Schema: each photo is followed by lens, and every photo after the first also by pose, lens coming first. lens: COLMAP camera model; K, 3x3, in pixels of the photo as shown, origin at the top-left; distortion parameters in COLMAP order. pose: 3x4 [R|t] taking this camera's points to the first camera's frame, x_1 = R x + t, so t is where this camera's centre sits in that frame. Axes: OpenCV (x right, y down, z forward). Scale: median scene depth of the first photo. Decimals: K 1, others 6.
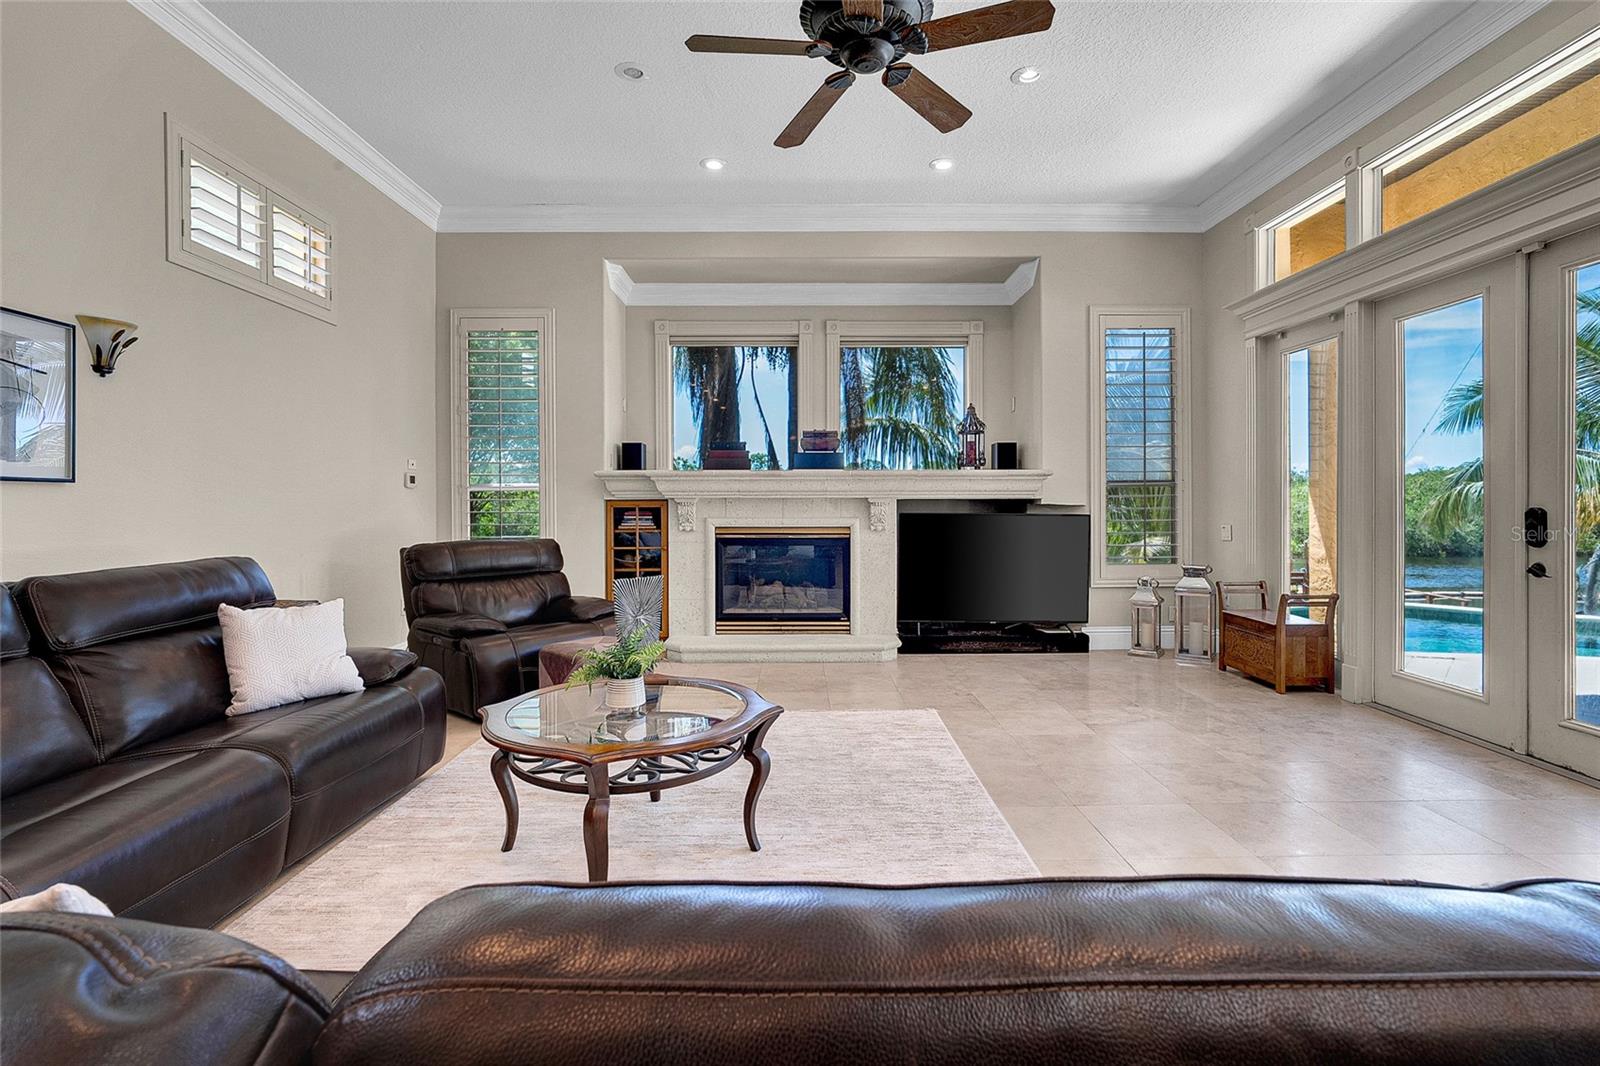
lens RADIAL K [[746.5, 0, 806.0], [0, 746.5, 503.8], [0, 0, 1]] dist [-0.019361, 0.008598]
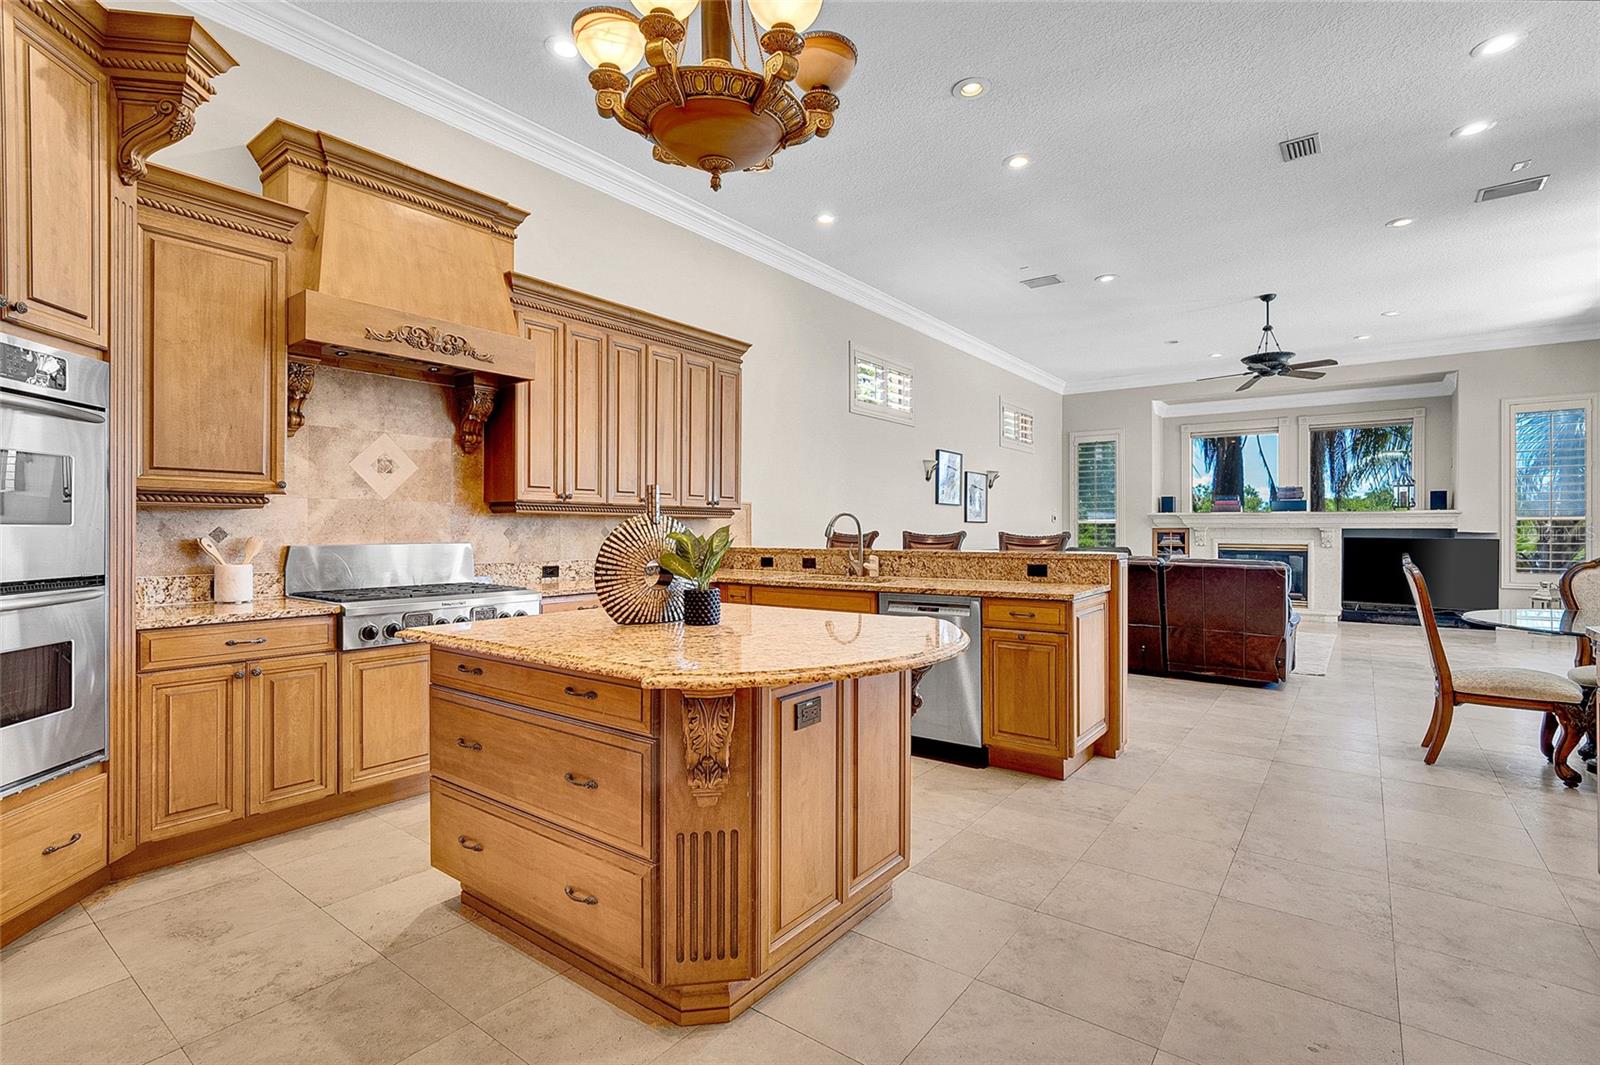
lens RADIAL K [[751.3, 0, 796.9], [0, 751.3, 531.8], [0, 0, 1]] dist [-0.016650, 0.007874]
pose [[0.793013, 0.007816, -0.609155, 0.172432], [-0.005869, 0.999969, 0.005189, -0.000895], [0.609177, -0.000540, 0.793034, -1.055219]]
